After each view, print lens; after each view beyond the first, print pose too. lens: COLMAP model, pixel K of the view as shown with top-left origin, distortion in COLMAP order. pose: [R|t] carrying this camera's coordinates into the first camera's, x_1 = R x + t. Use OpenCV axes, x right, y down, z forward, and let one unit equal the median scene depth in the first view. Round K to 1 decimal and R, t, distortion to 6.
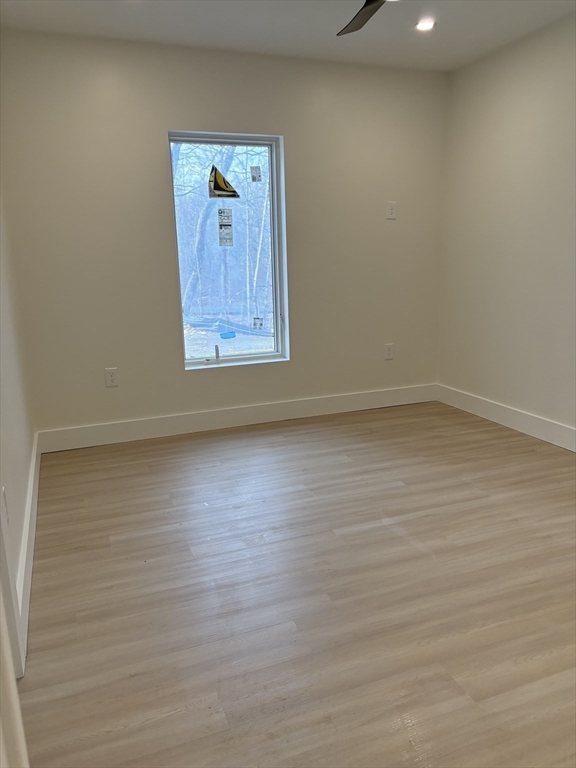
lens RADIAL K [[581.7, 0, 289.5], [0, 581.7, 383.0], [0, 0, 1]] dist [-0.004628, 0.000412]
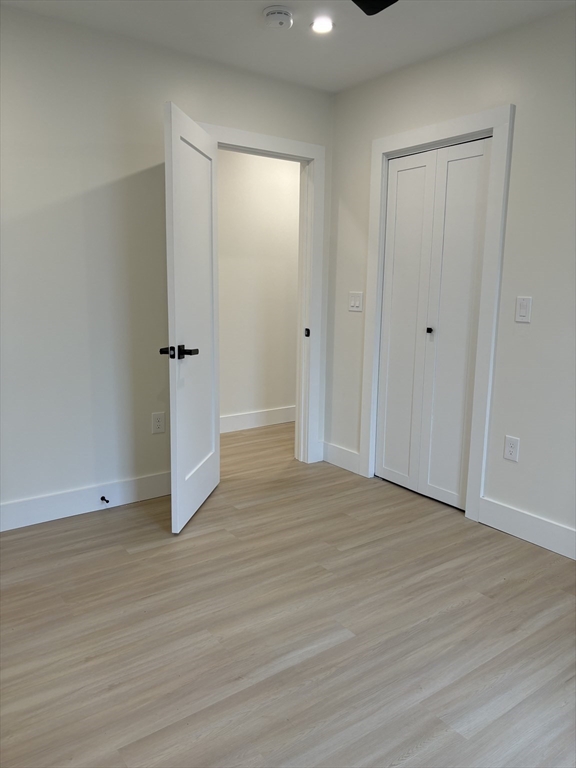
lens RADIAL K [[581.7, 0, 286.9], [0, 581.7, 383.6], [0, 0, 1]] dist [-0.004628, 0.000412]
pose [[-0.967173, 0.052171, -0.248707, 0.433362], [-0.051131, 0.918730, 0.391563, -0.475816], [0.248923, 0.391425, -0.885903, 1.929843]]
